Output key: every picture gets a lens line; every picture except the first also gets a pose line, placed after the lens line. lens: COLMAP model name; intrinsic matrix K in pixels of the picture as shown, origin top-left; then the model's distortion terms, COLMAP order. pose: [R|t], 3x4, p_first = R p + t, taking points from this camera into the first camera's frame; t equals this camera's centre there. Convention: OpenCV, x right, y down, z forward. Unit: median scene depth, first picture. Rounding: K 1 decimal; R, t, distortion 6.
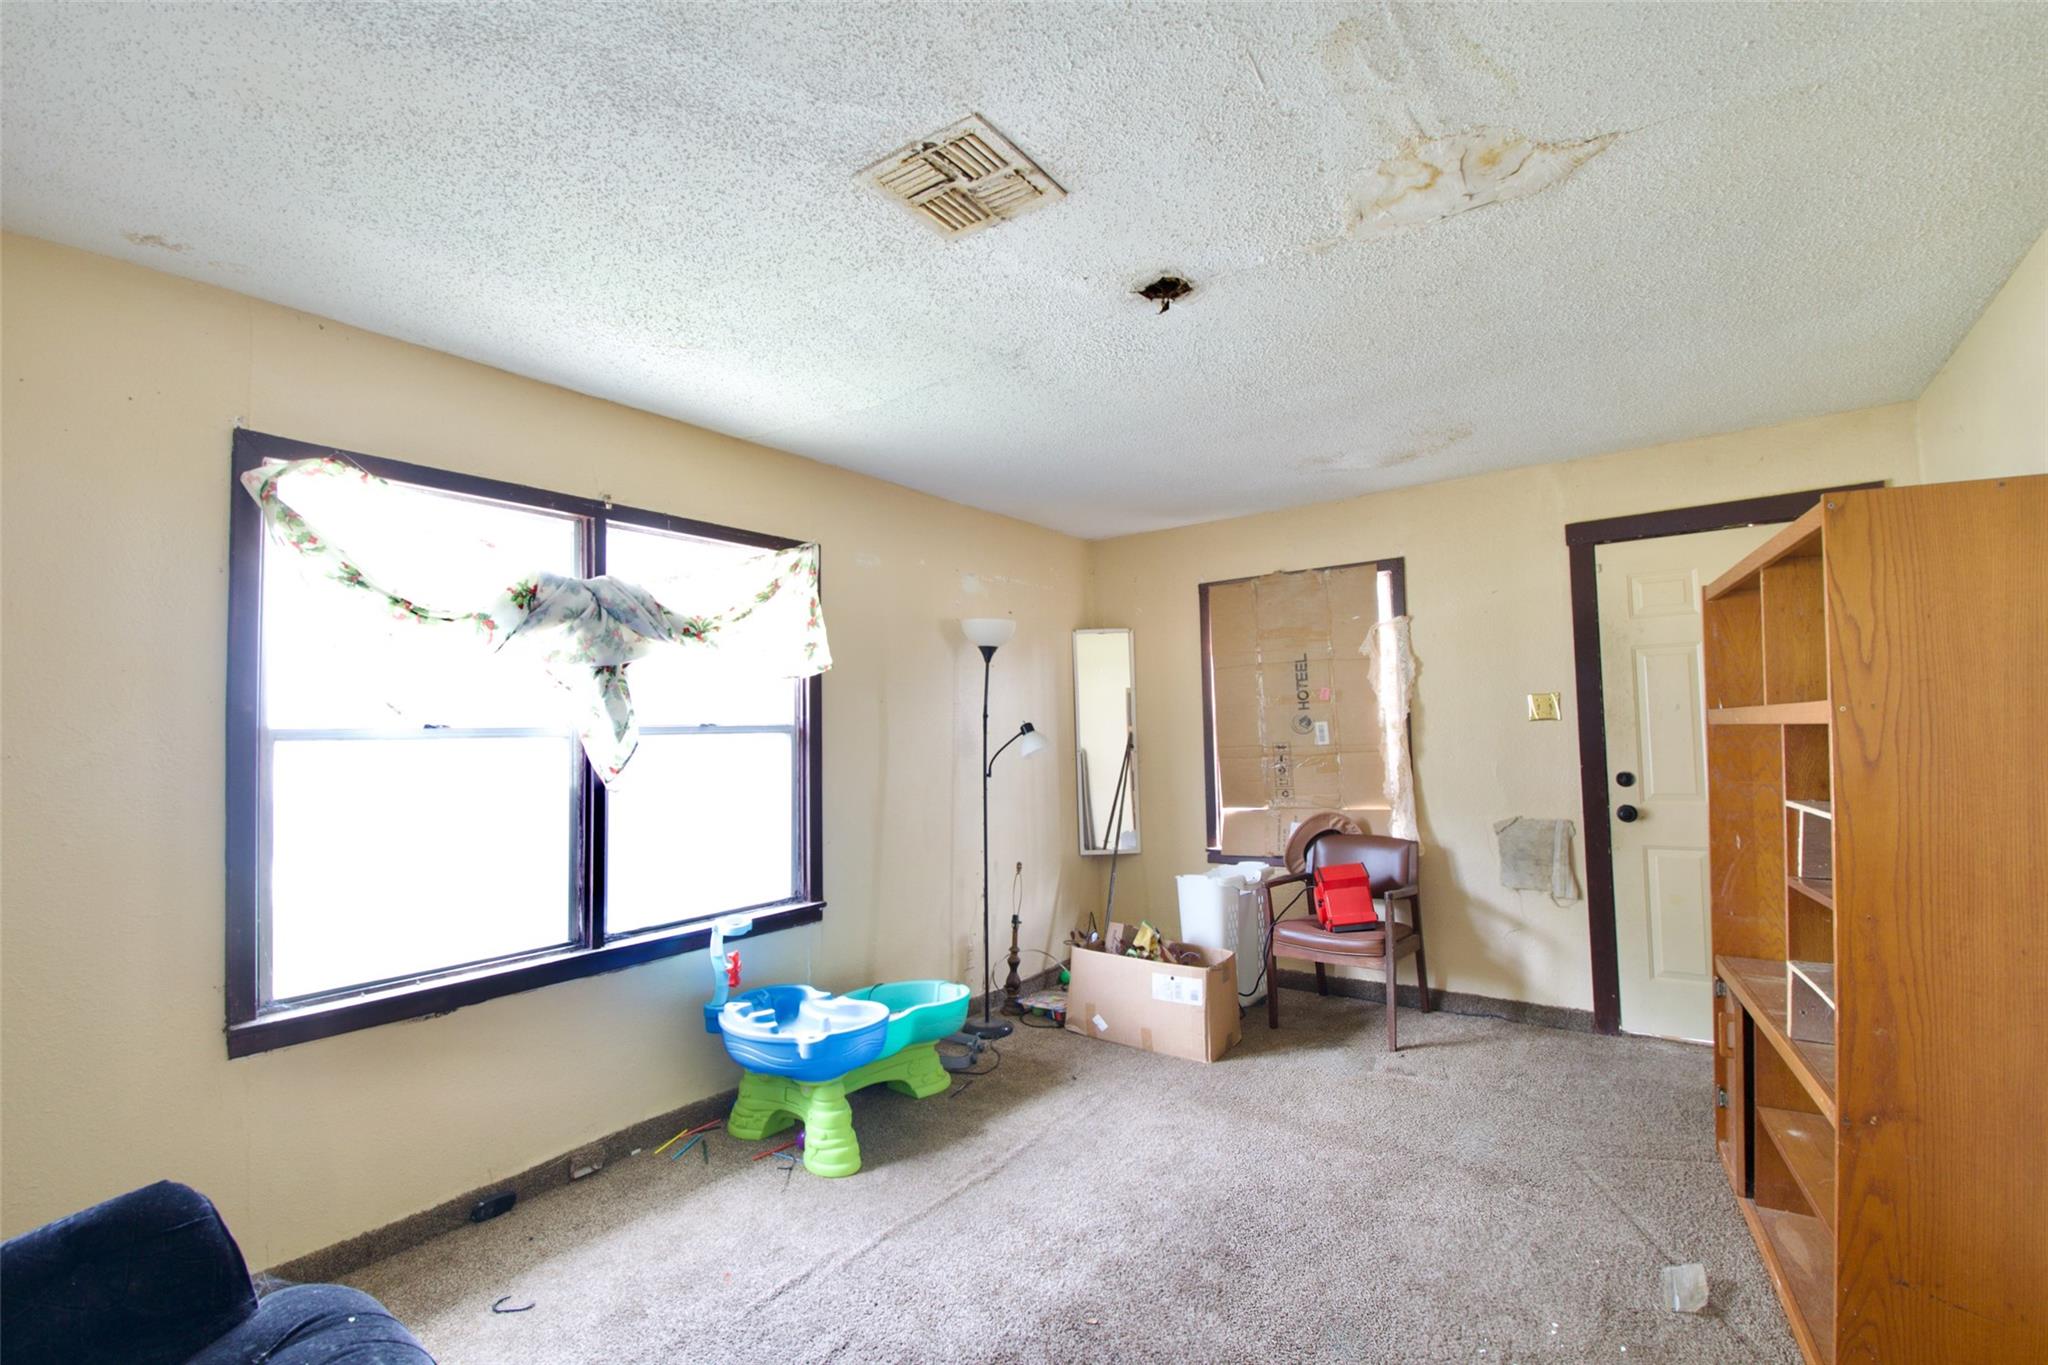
lens RADIAL K [[887.9, 0, 1024.0], [0, 887.9, 682.5], [0, 0, 1]] dist [-0.017621, -0.000366]
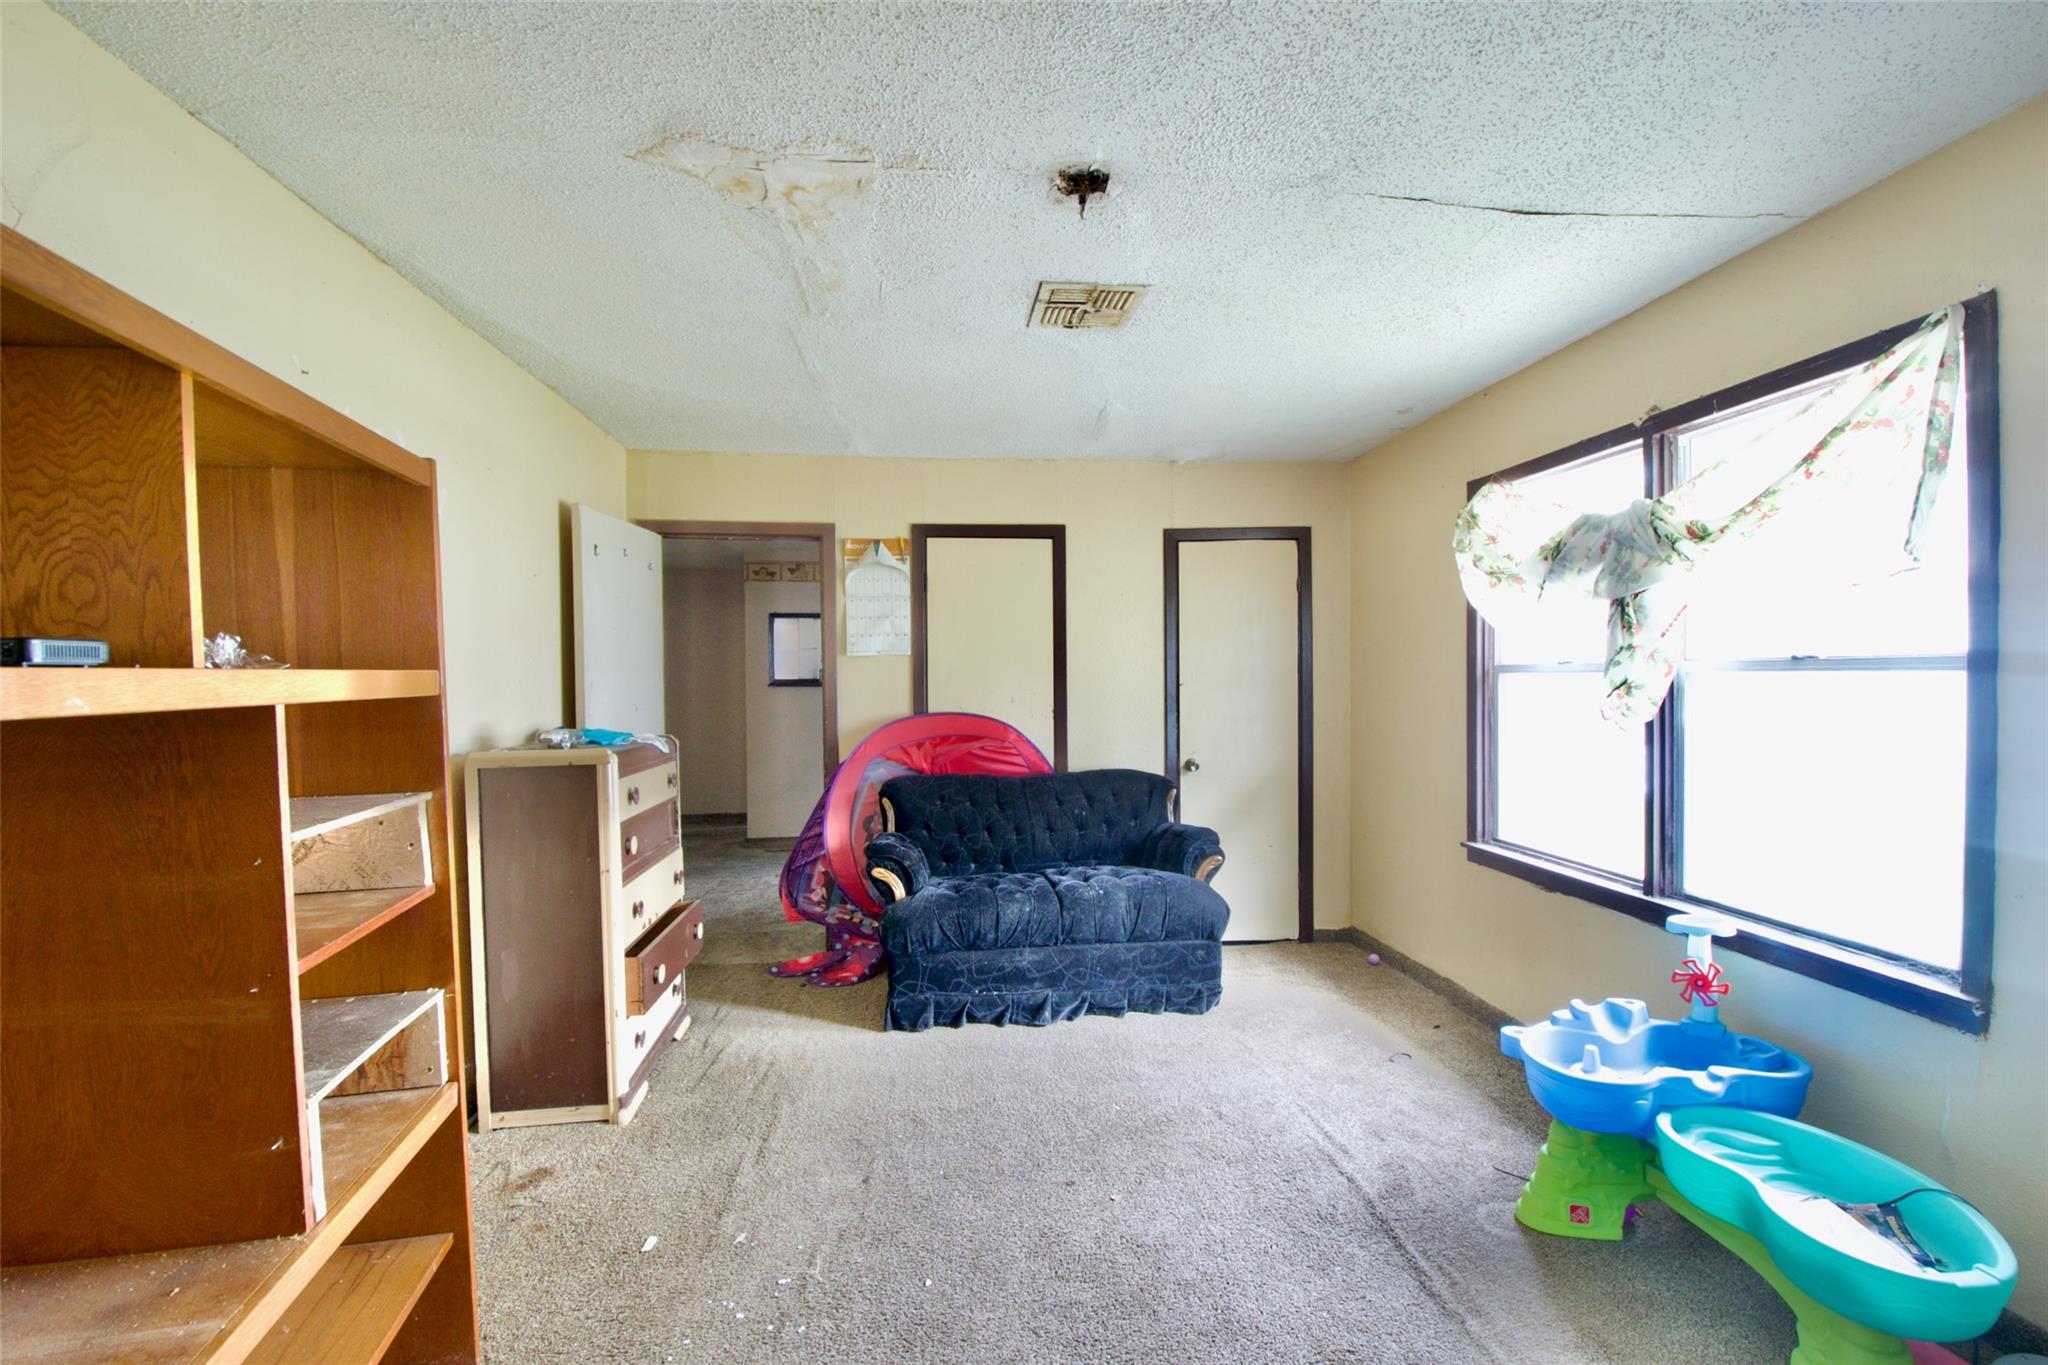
lens RADIAL K [[887.9, 0, 1024.0], [0, 887.9, 682.5], [0, 0, 1]] dist [-0.017621, -0.000366]
pose [[-0.741746, 0.031096, -0.669959, 0.441090], [0.058204, 0.998140, -0.018112, 0.034797], [0.668150, -0.052429, -0.742177, 0.868421]]
